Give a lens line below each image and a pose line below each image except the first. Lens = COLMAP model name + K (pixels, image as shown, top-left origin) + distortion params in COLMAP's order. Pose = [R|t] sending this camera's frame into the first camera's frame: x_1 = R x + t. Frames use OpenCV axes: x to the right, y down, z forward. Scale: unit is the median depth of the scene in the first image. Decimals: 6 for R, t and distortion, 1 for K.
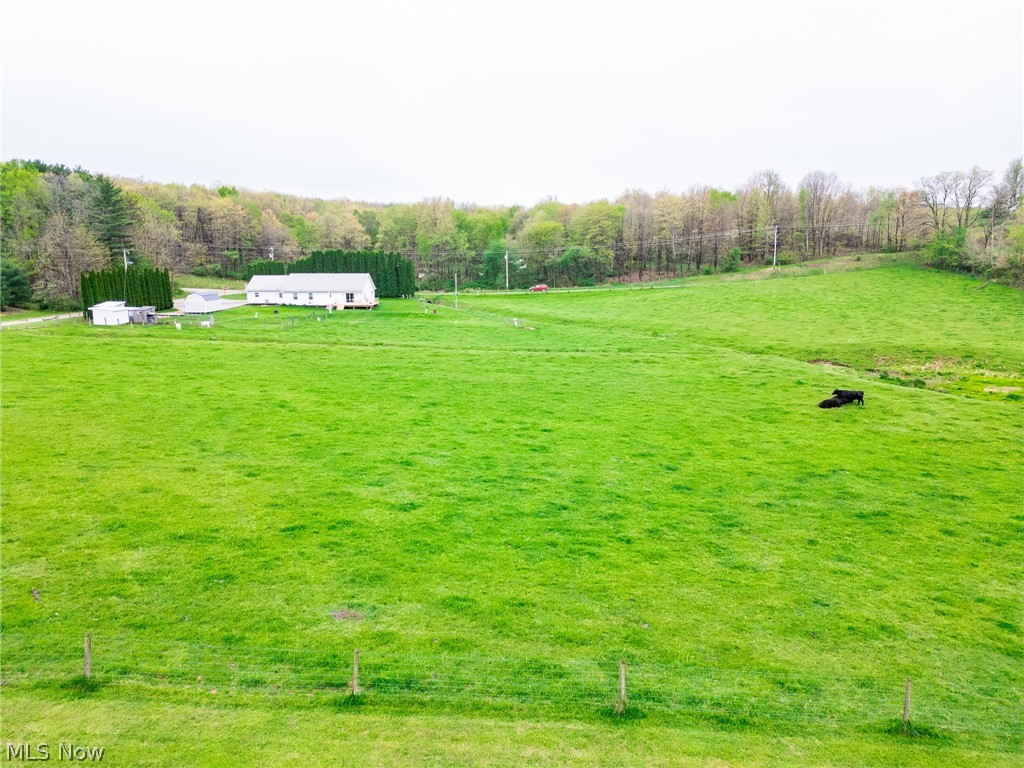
lens RADIAL K [[710.2, 0, 513.0], [0, 710.2, 381.0], [0, 0, 1]] dist [0.085561, -0.080616]
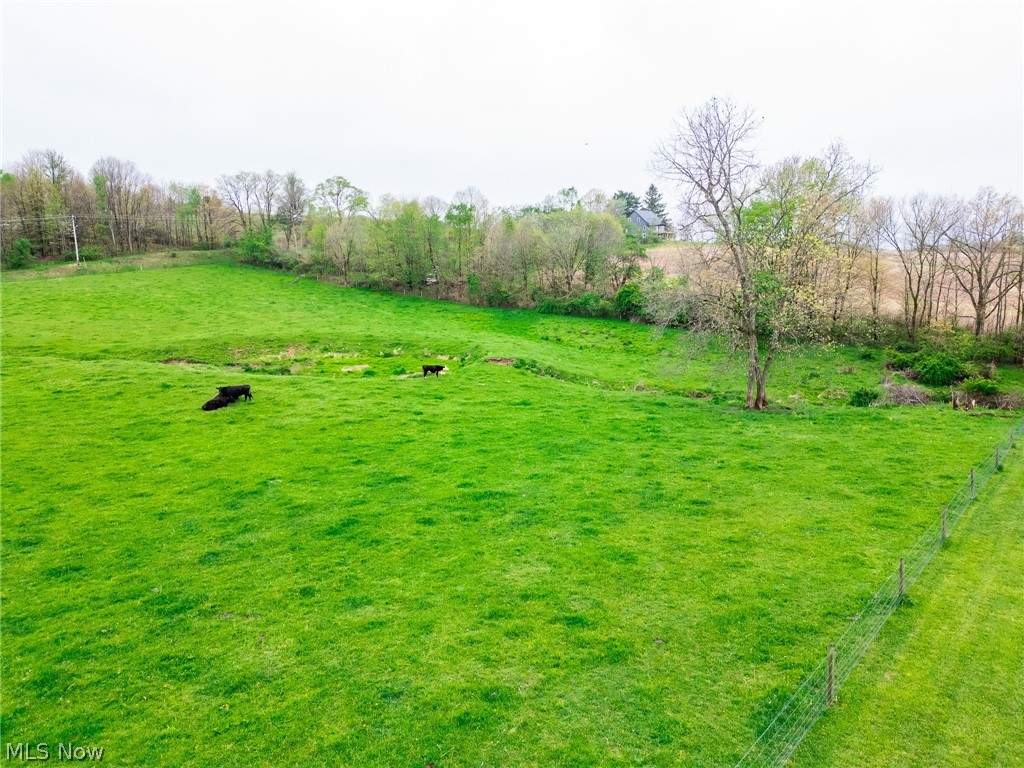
lens RADIAL K [[710.2, 0, 512.7], [0, 710.2, 380.9], [0, 0, 1]] dist [0.085561, -0.080616]
pose [[0.625504, -0.125662, 0.770035, 0.005094], [0.131200, 0.989831, 0.054956, 0.001474], [-0.769111, 0.066654, 0.635630, 0.073012]]
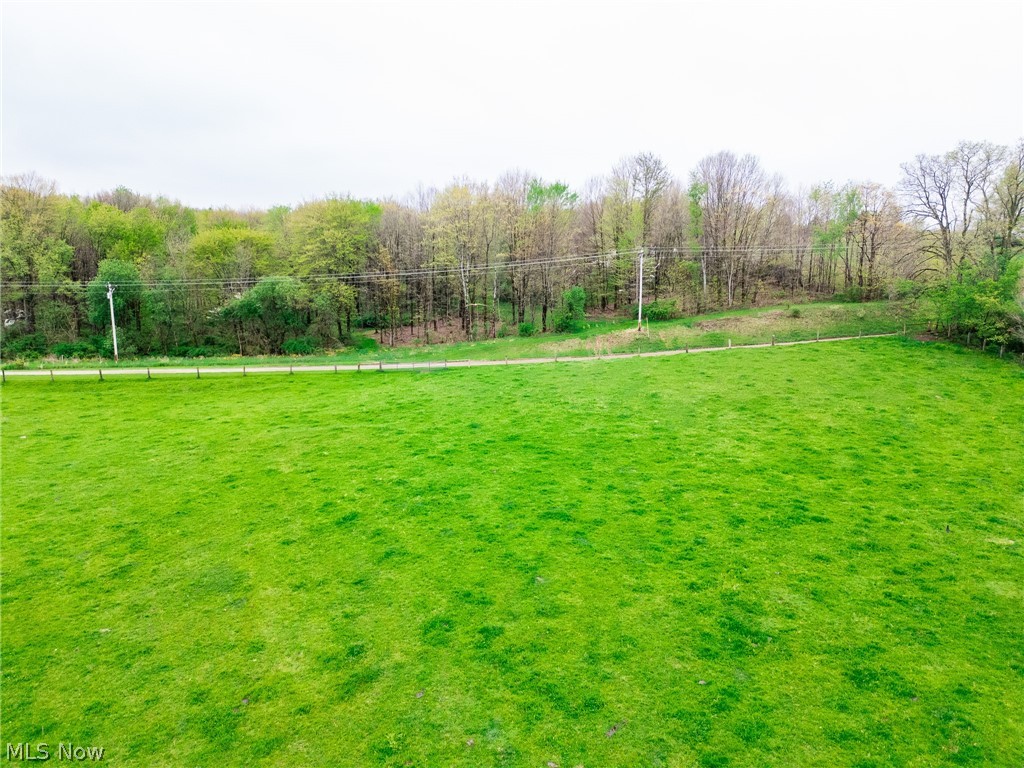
lens RADIAL K [[710.2, 0, 516.8], [0, 710.2, 375.4], [0, 0, 1]] dist [0.085561, -0.080616]
pose [[0.997291, 0.007651, 0.073160, 0.280422], [-0.005072, 0.999361, -0.035382, -0.123698], [-0.073384, 0.034915, 0.996692, 0.582612]]
